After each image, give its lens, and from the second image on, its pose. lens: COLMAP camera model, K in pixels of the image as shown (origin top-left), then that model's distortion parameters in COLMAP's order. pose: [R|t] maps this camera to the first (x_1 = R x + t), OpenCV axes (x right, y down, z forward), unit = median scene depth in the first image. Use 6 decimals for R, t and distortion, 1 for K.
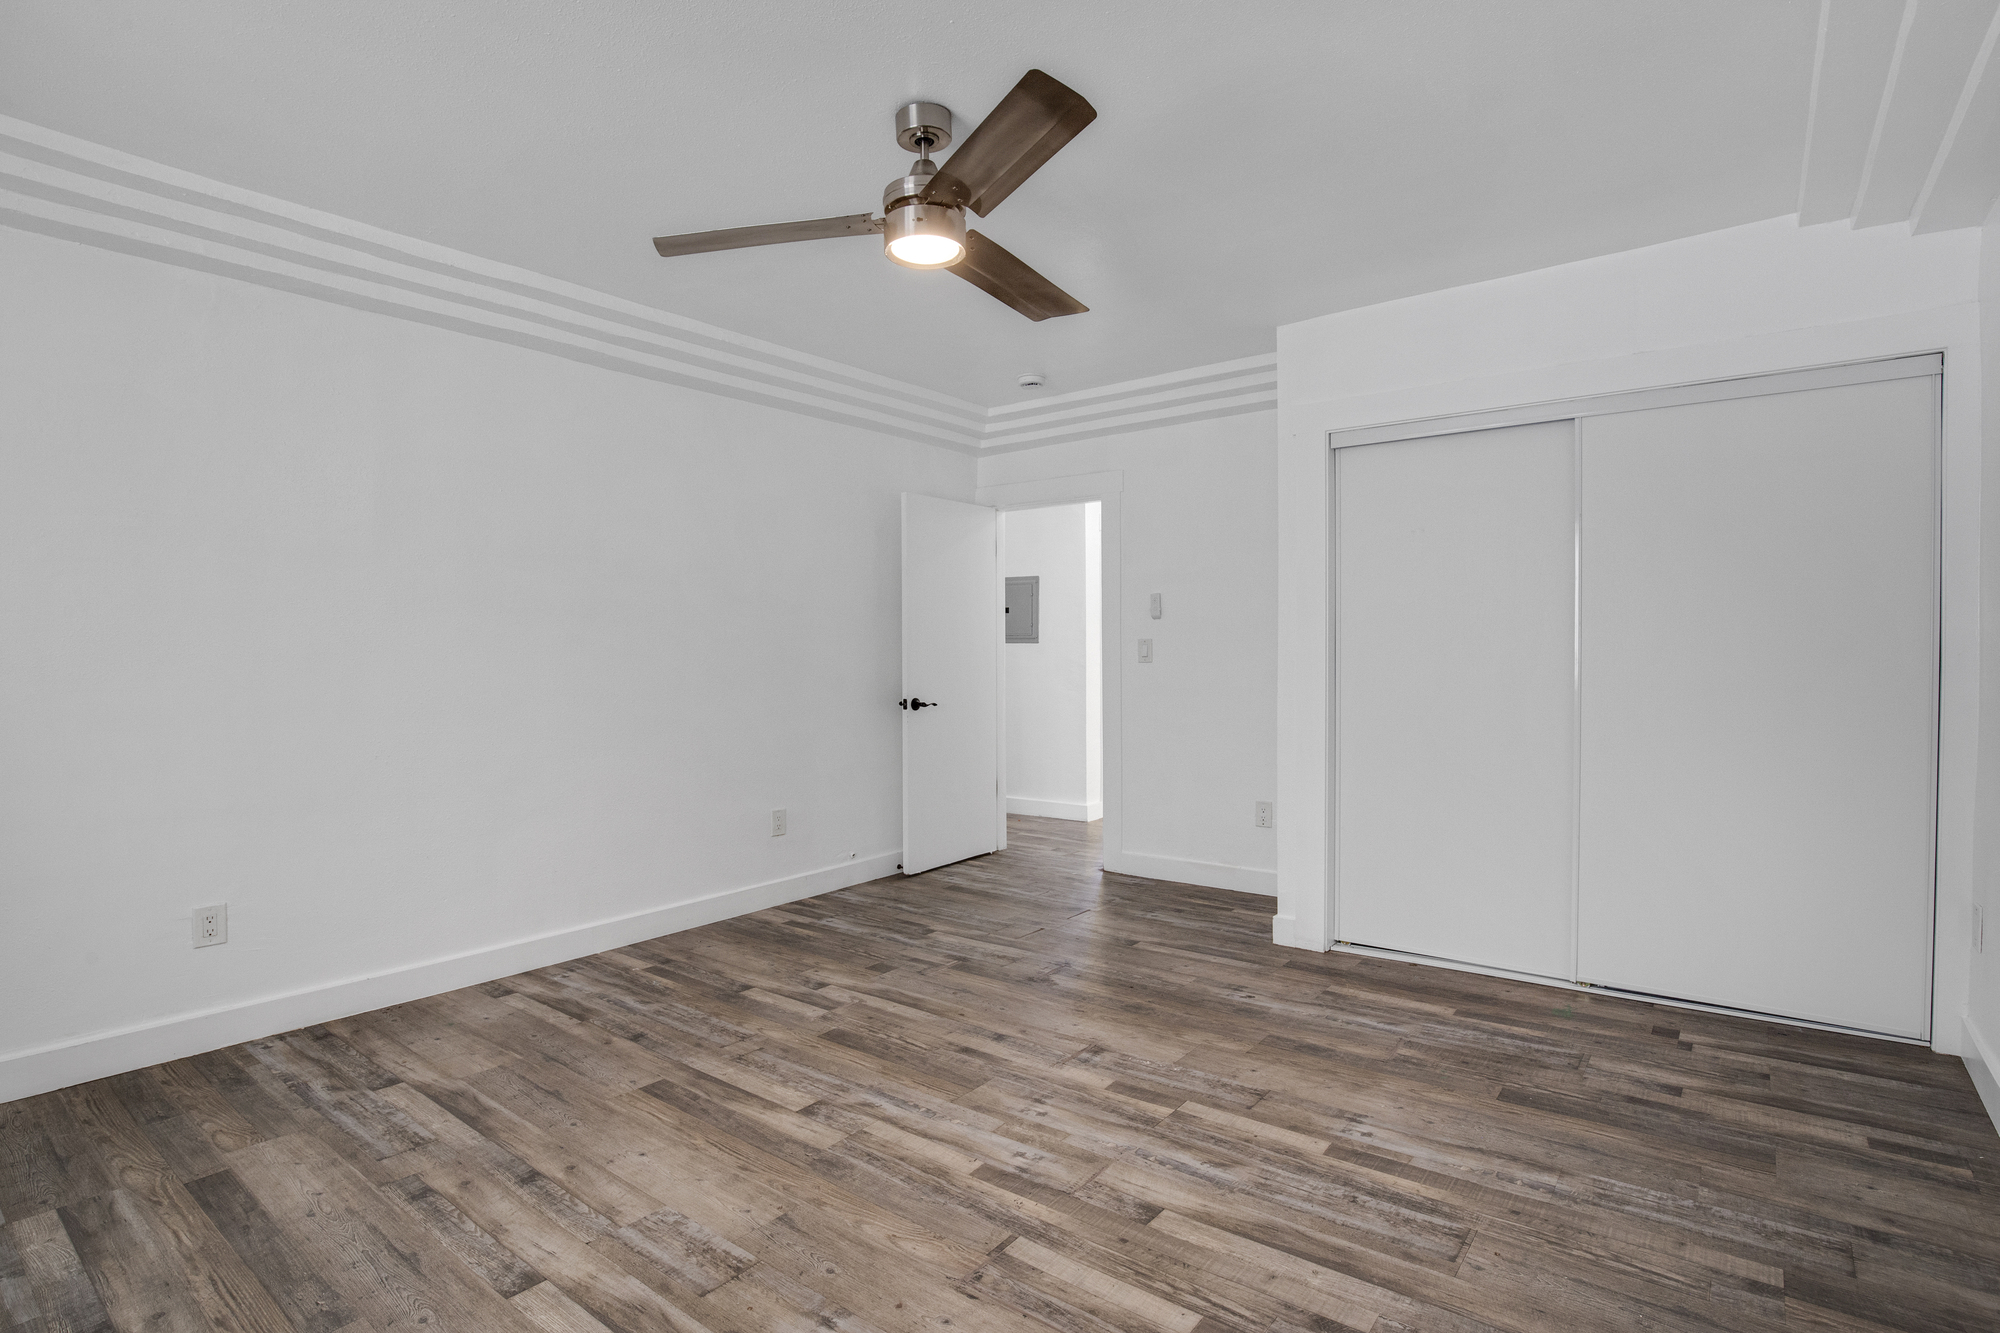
lens RADIAL K [[989.3, 0, 1006.5], [0, 989.3, 662.6], [0, 0, 1]] dist [-0.043892, 0.010025]
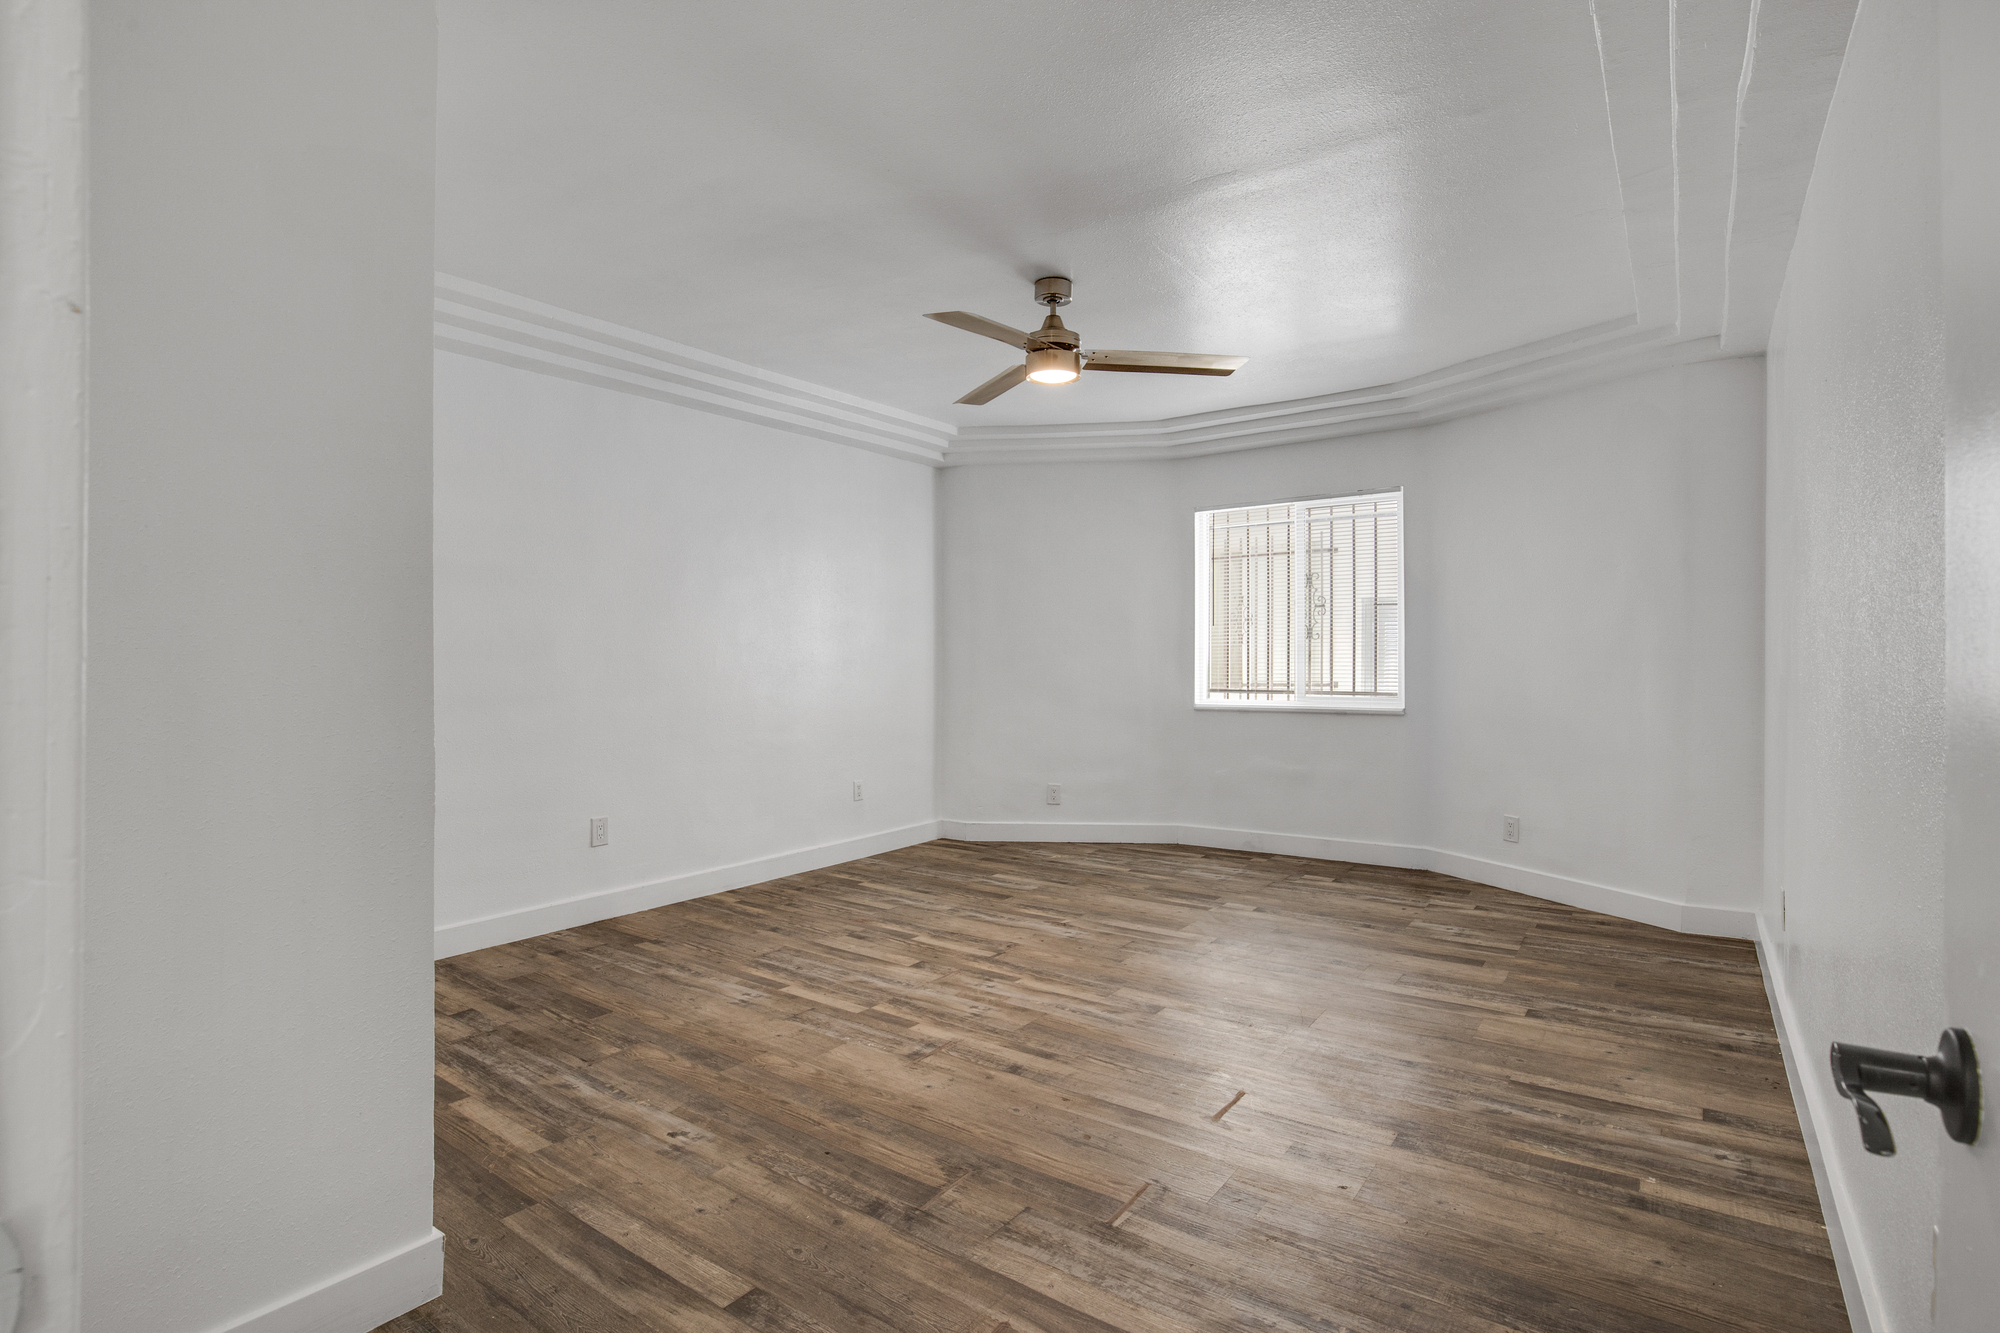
lens RADIAL K [[989.3, 0, 1006.5], [0, 989.3, 662.6], [0, 0, 1]] dist [-0.043892, 0.010025]
pose [[-0.999165, 0.013687, -0.038508, 0.036155], [0.013083, 0.999788, 0.015890, -0.015958], [0.038718, 0.015373, -0.999132, 2.233319]]
